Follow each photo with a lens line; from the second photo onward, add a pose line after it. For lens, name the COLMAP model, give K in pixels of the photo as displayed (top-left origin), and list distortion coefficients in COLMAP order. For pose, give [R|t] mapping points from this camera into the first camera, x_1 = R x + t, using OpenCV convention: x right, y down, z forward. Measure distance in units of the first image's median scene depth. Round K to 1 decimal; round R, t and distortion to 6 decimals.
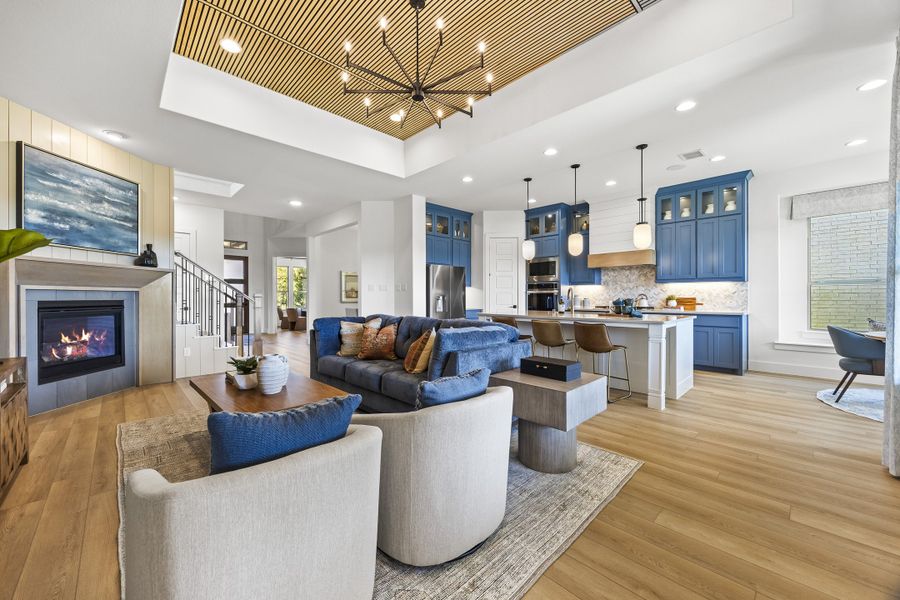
lens RADIAL K [[343.3, 0, 421.4], [0, 343.3, 302.2], [0, 0, 1]] dist [0.000825, 0.000121]
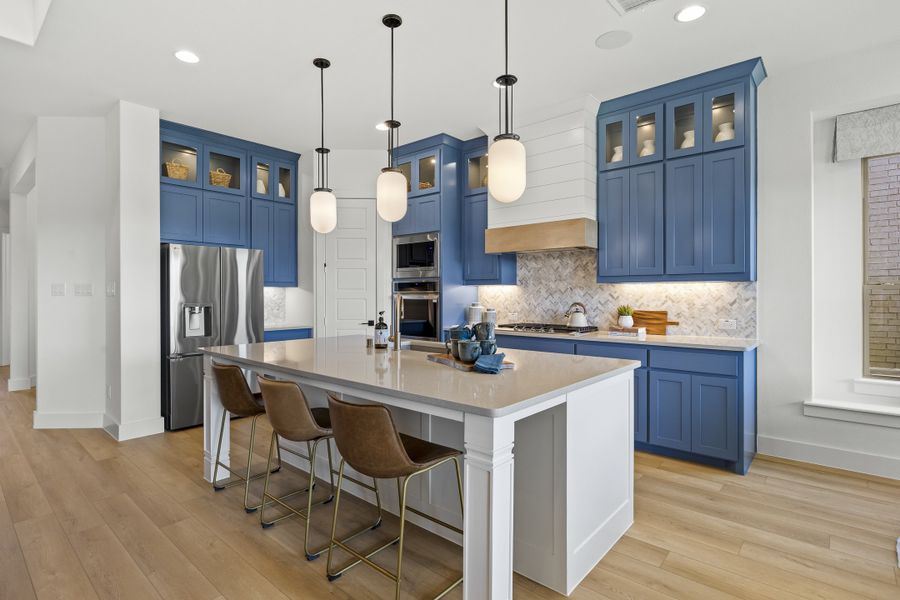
lens RADIAL K [[337.5, 0, 511.6], [0, 337.5, 294.8], [0, 0, 1]] dist [-0.001820, 0.000007]
pose [[0.996375, 0.000121, 0.085073, 0.516599], [-0.000202, 1.000000, 0.000943, -0.038323], [-0.085073, -0.000957, 0.996374, 0.503785]]
